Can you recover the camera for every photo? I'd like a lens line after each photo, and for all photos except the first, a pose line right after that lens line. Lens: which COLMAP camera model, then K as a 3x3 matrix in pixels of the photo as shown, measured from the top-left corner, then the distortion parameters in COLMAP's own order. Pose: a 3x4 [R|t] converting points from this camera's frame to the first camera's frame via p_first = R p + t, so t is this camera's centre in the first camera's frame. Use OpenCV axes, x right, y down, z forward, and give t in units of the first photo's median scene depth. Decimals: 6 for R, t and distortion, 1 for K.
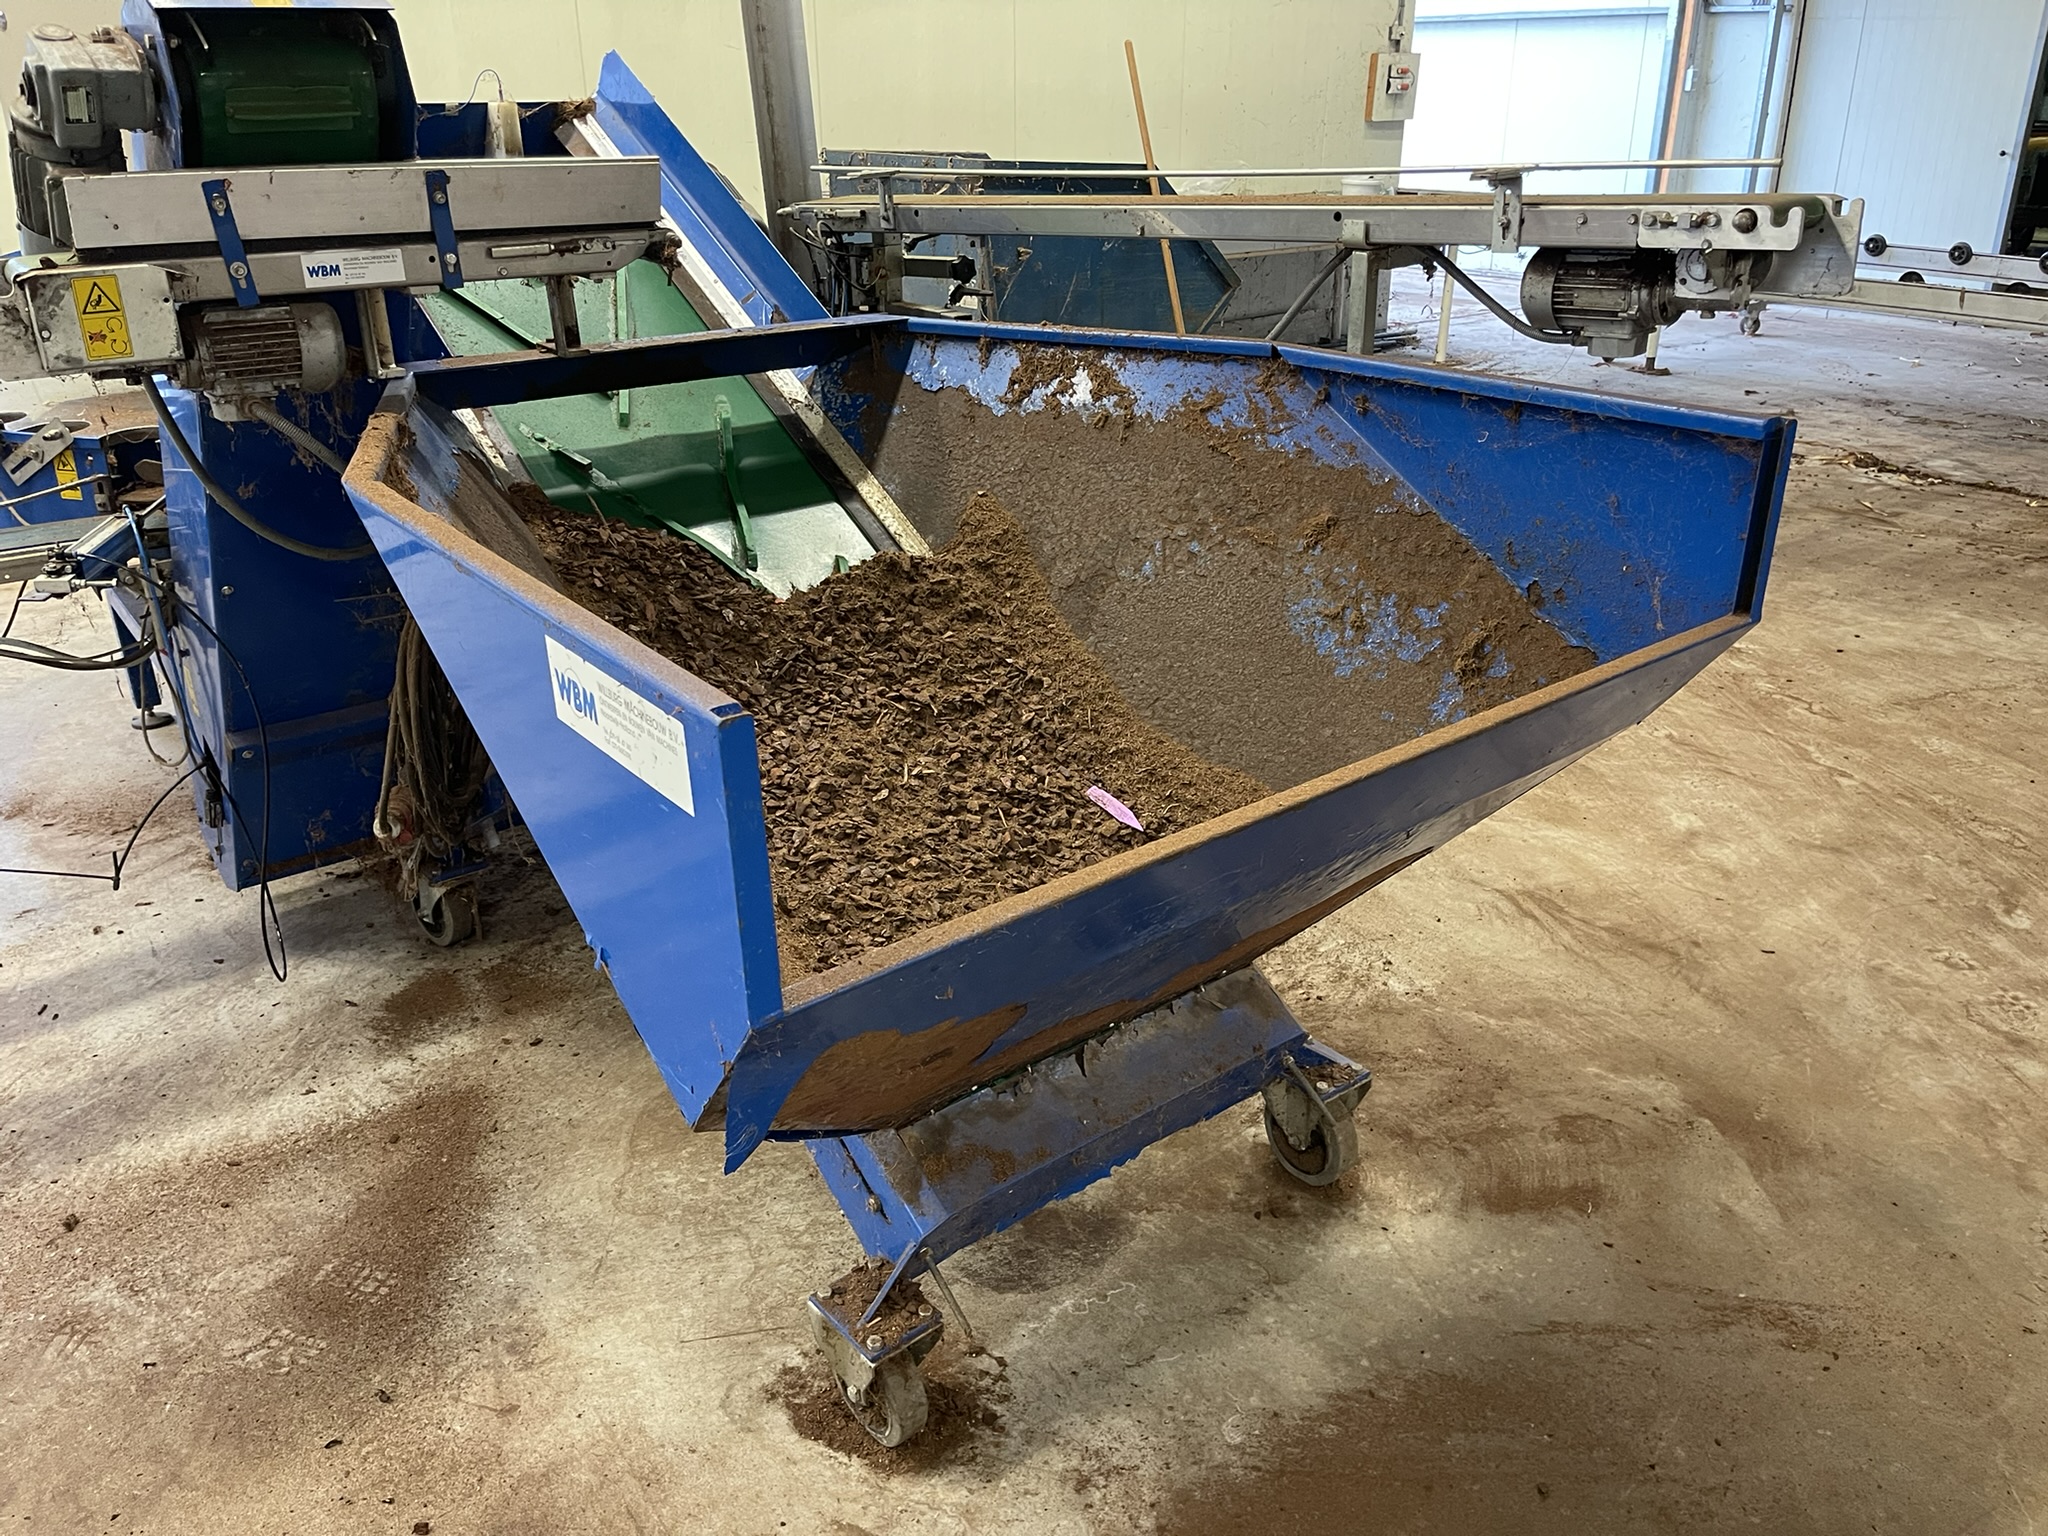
lens RADIAL K [[1570.6, 0, 1026.7], [0, 1570.6, 763.2], [0, 0, 1]] dist [0.070751, -0.100918]
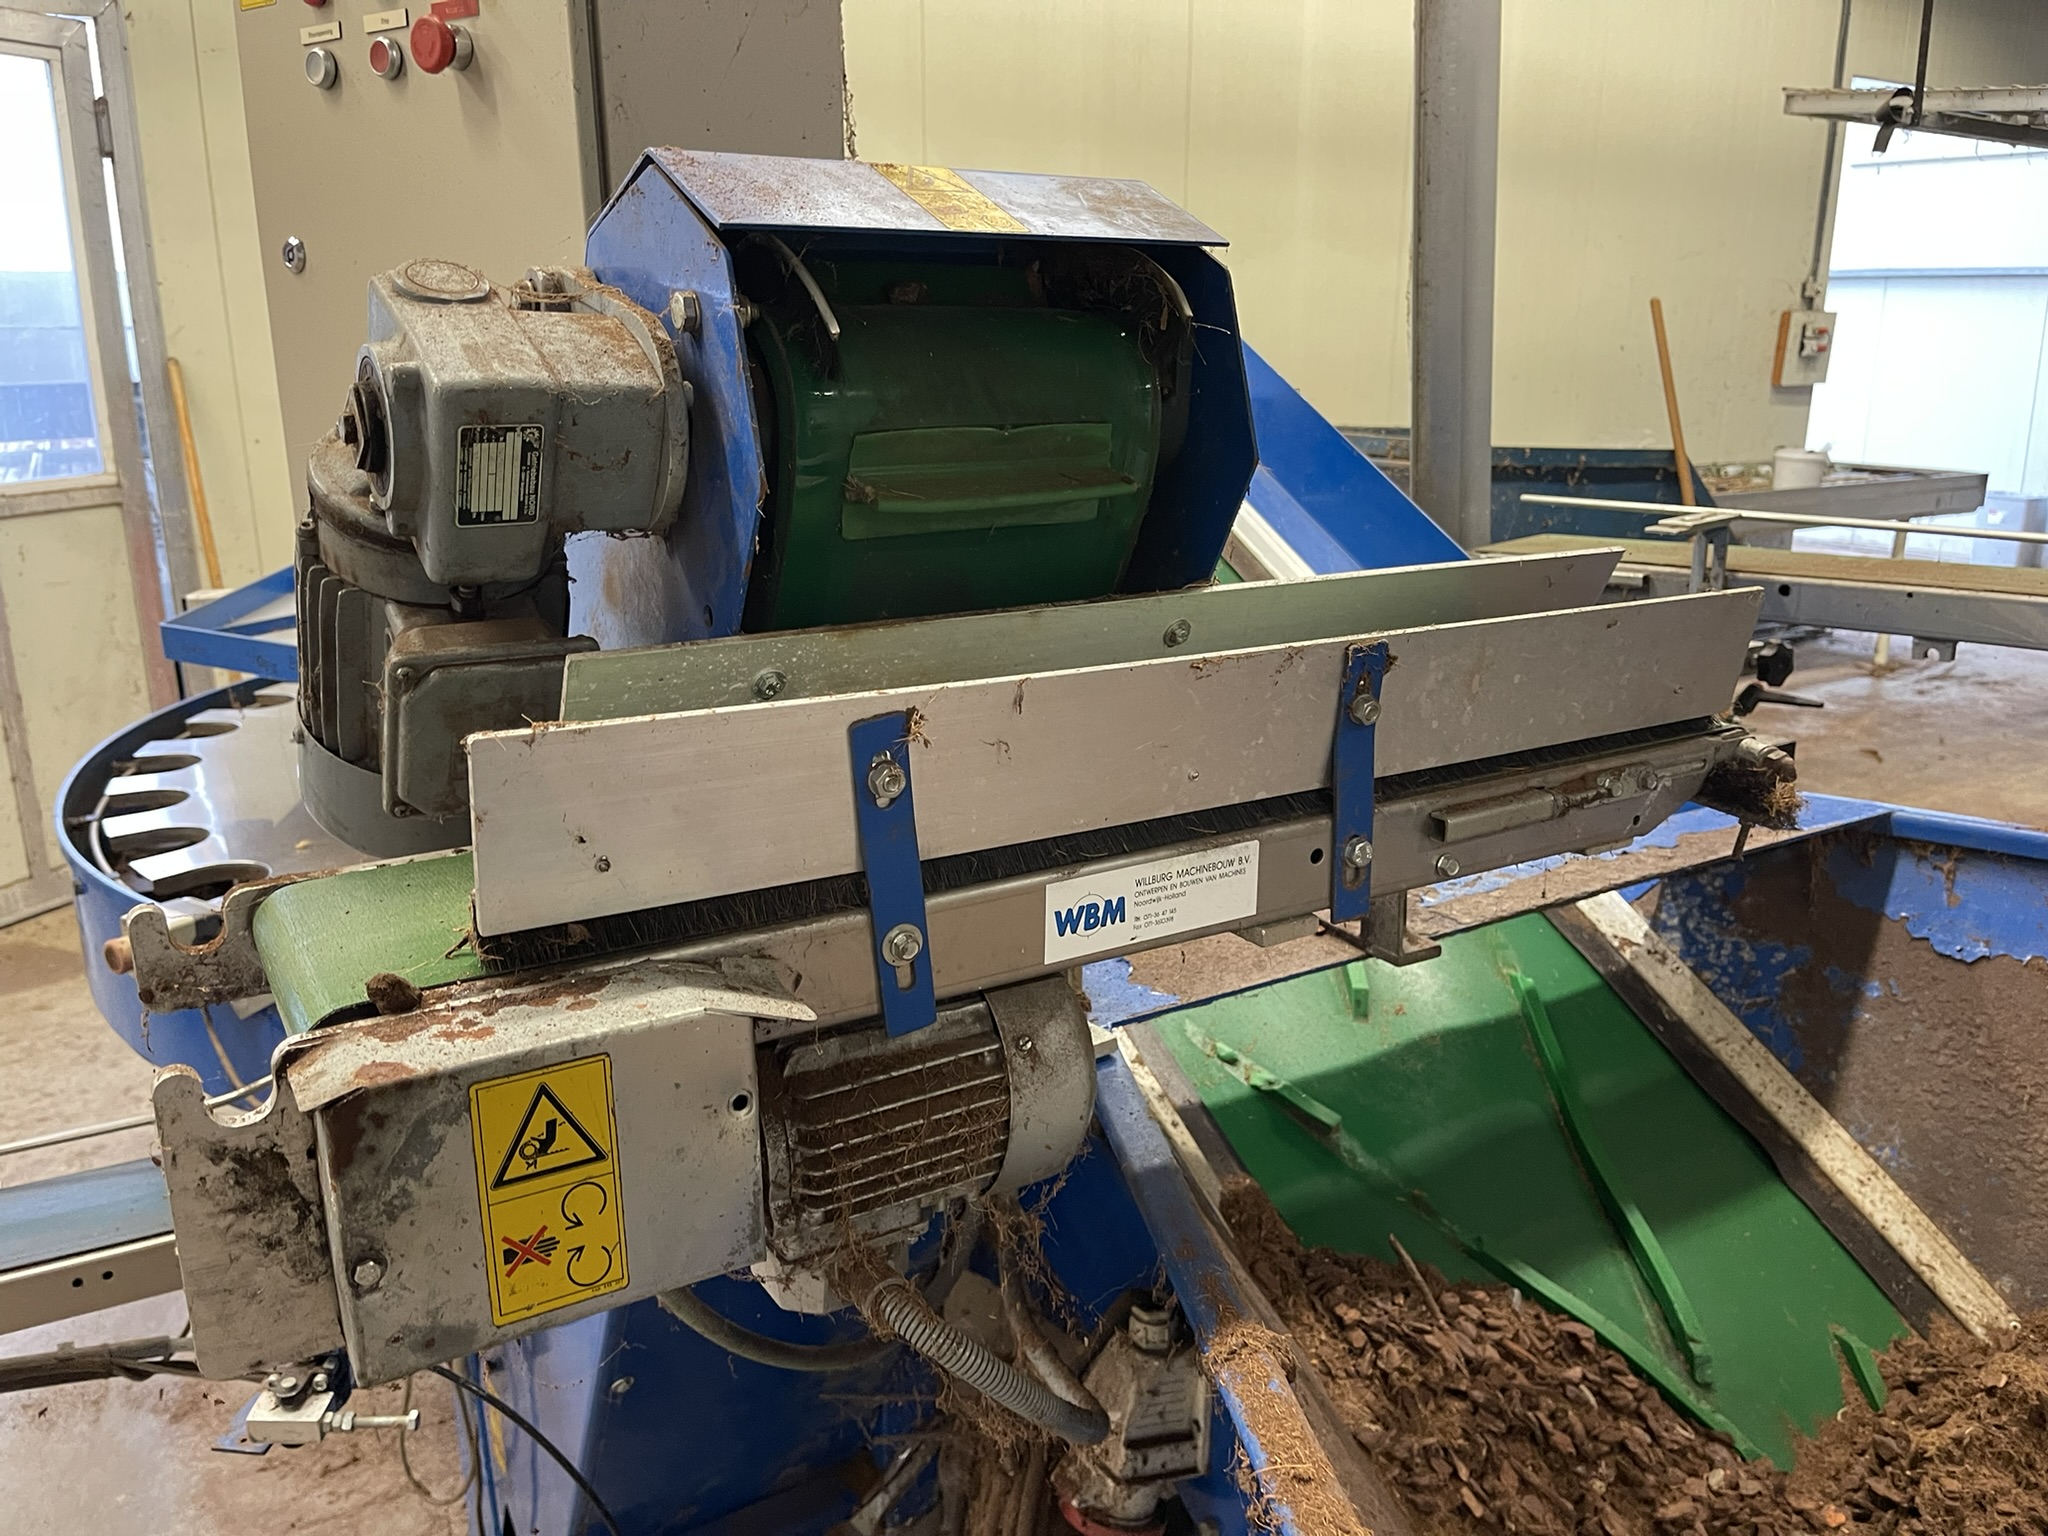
lens RADIAL K [[1570.6, 0, 1025.4], [0, 1570.6, 777.9], [0, 0, 1]] dist [0.070751, -0.100918]
pose [[0.993959, 0.035386, -0.103891, -0.352824], [-0.048661, 0.990559, -0.128157, -0.246679], [0.098375, 0.132438, 0.986297, 0.533891]]
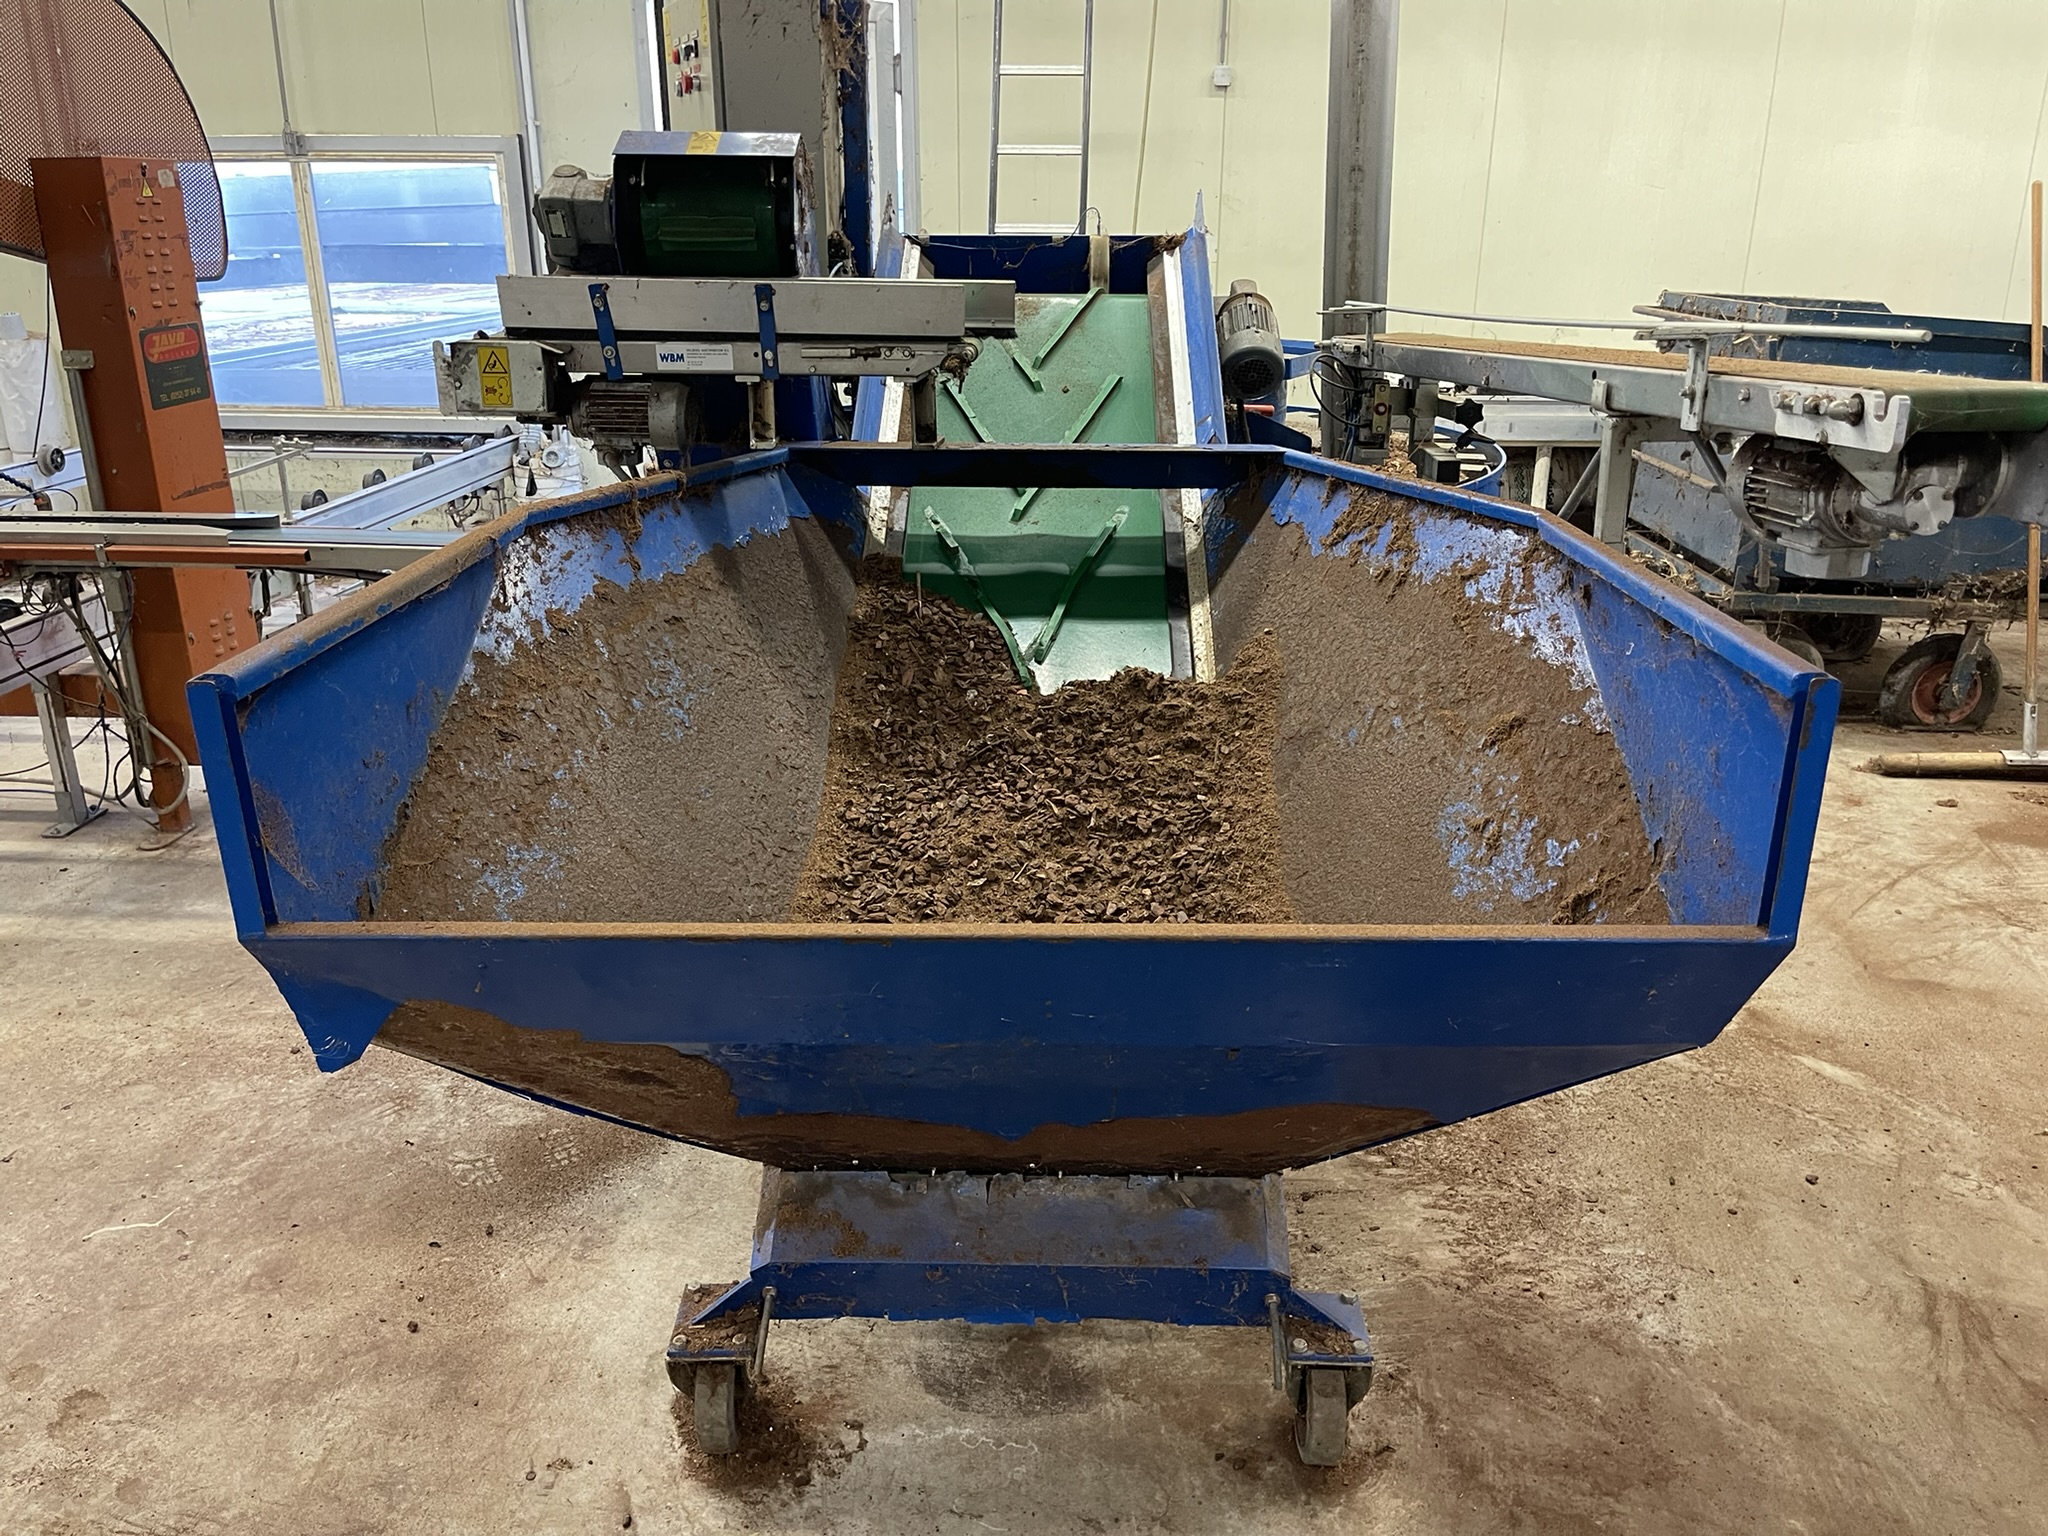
lens RADIAL K [[1570.6, 0, 1019.9], [0, 1570.6, 777.7], [0, 0, 1]] dist [0.070751, -0.100918]
pose [[0.768735, 0.222962, -0.599445, 0.507610], [-0.263489, 0.964438, 0.020819, -0.071510], [0.582769, 0.141943, 0.800145, 0.165241]]
